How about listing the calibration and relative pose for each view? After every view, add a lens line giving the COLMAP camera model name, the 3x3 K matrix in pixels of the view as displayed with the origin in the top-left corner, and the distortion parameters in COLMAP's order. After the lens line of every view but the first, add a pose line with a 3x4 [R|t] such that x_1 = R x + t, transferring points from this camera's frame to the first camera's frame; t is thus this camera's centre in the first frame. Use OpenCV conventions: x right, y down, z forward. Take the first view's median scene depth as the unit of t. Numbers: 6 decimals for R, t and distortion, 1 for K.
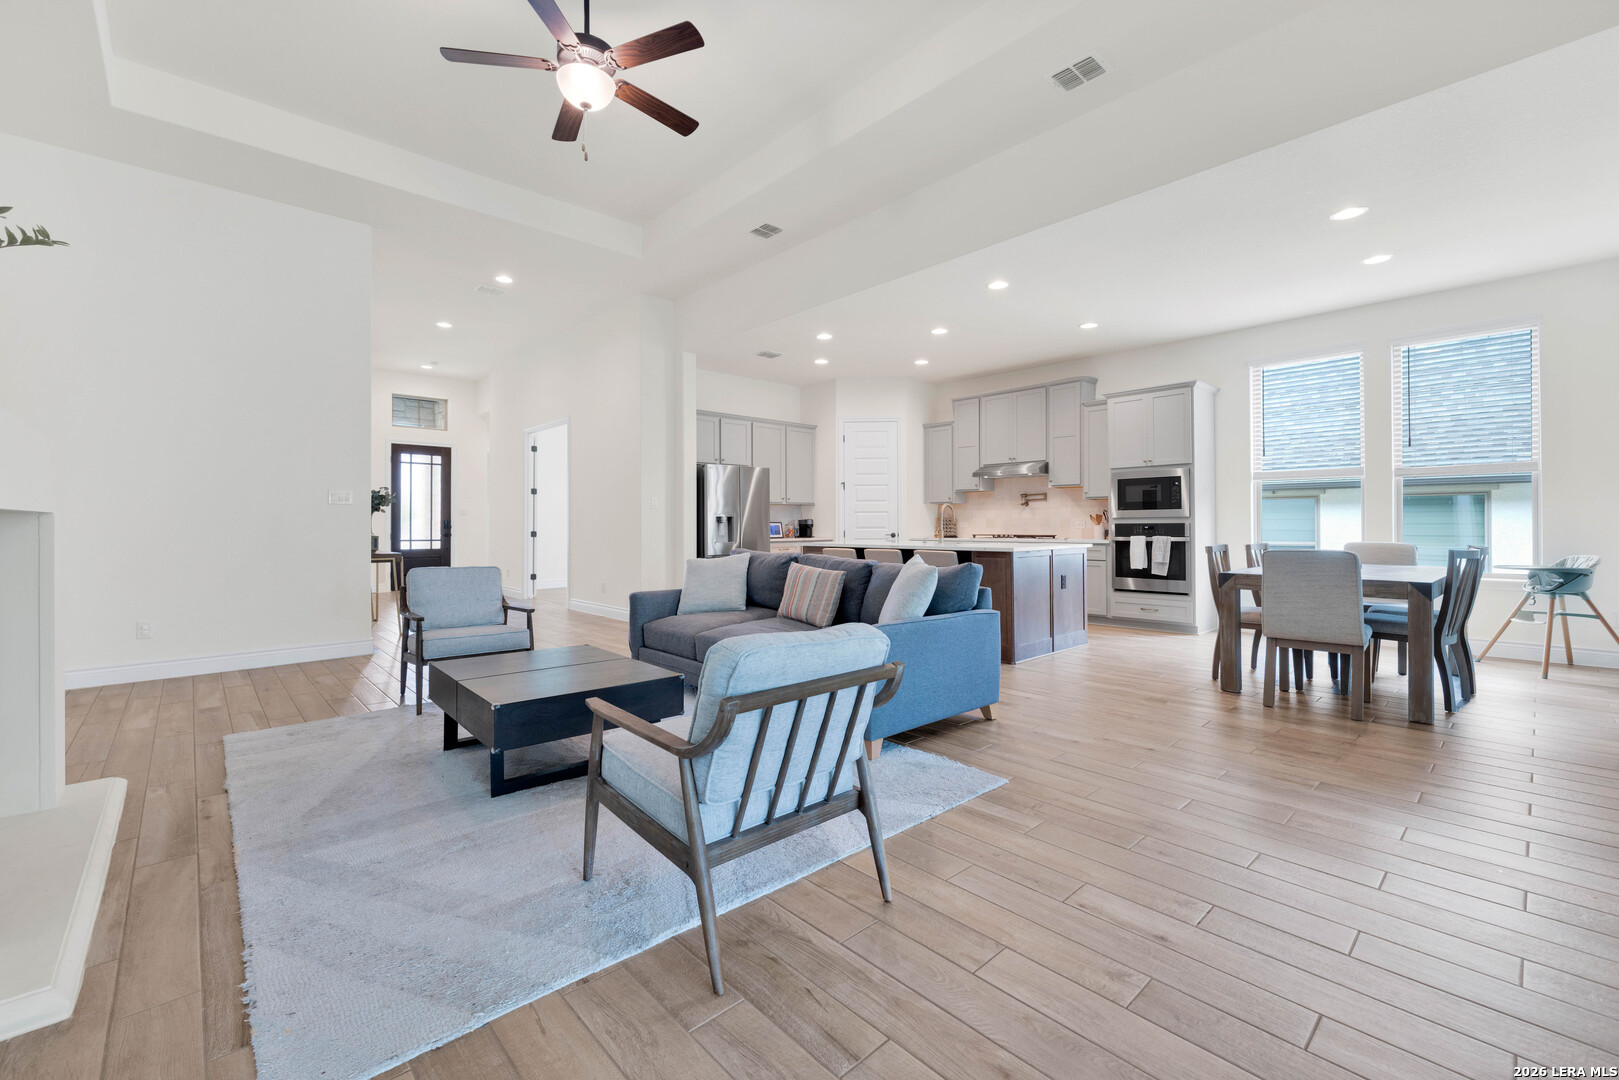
lens RADIAL K [[675.3, 0, 803.6], [0, 675.3, 531.2], [0, 0, 1]] dist [0.000463, 0.000130]
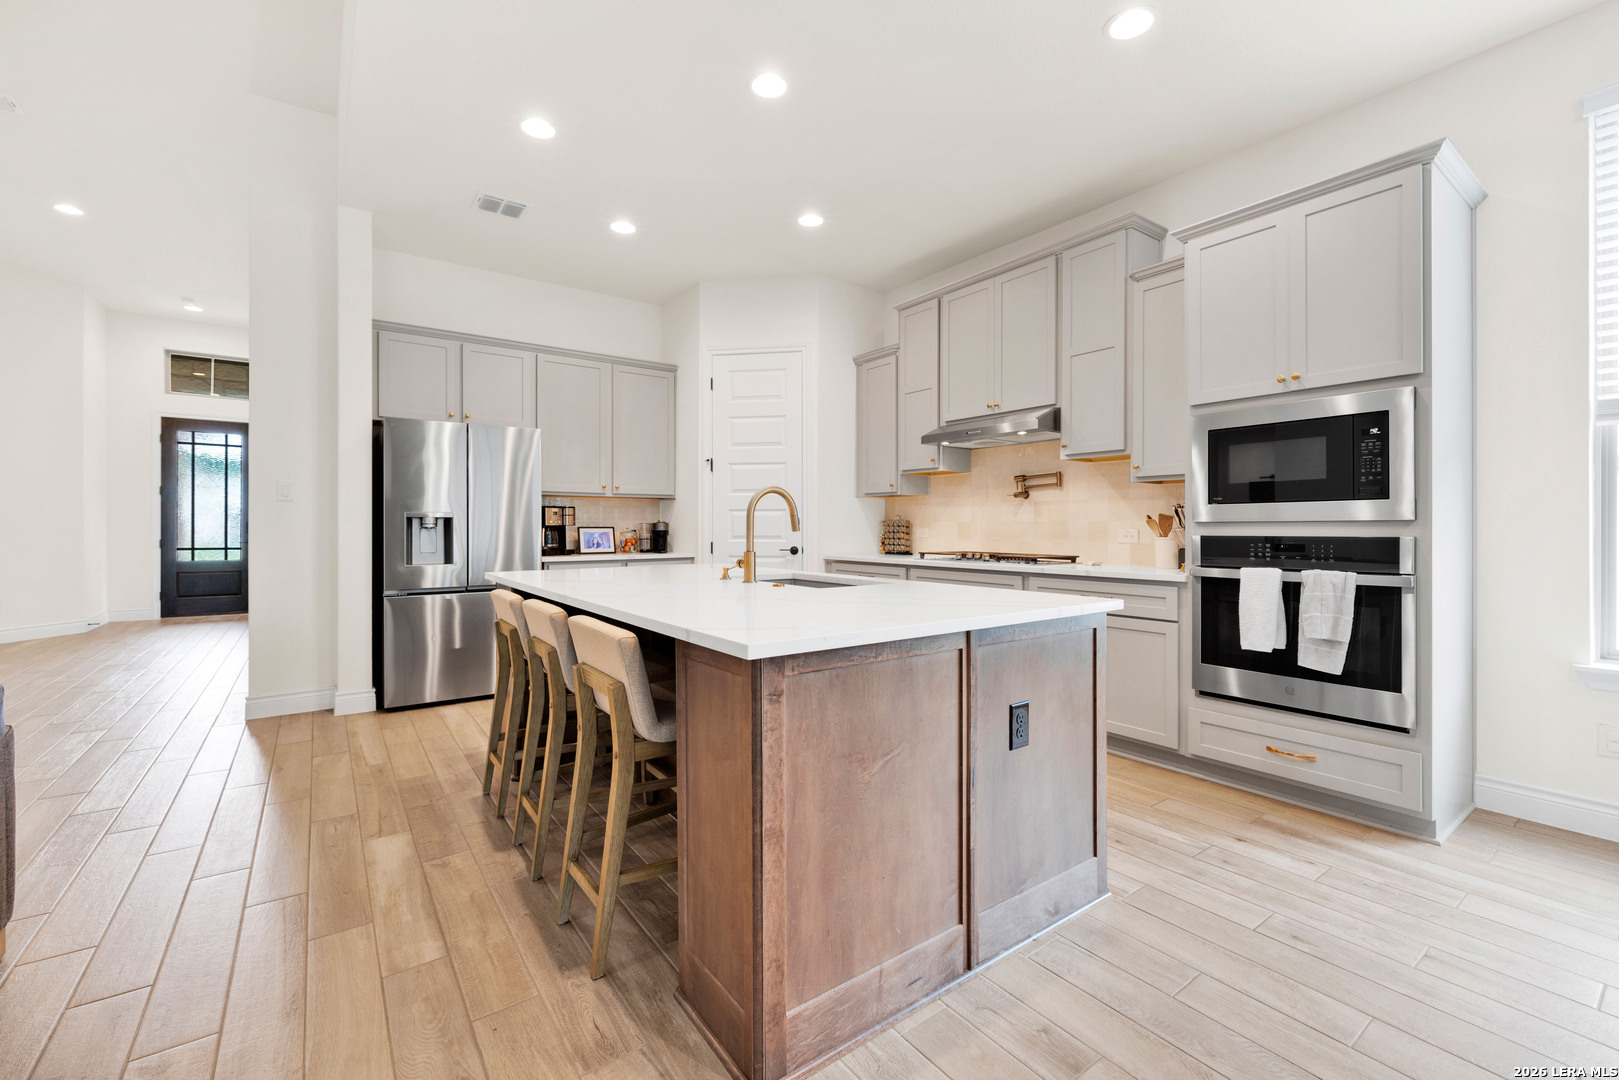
lens RADIAL K [[675.7, 0, 804.8], [0, 675.7, 536.3], [0, 0, 1]] dist [0.002796, 0.000275]
pose [[0.993705, 0.005191, -0.111910, 0.237808], [-0.004569, 0.999973, 0.005813, -0.010983], [0.111937, -0.005265, 0.993701, 0.500801]]
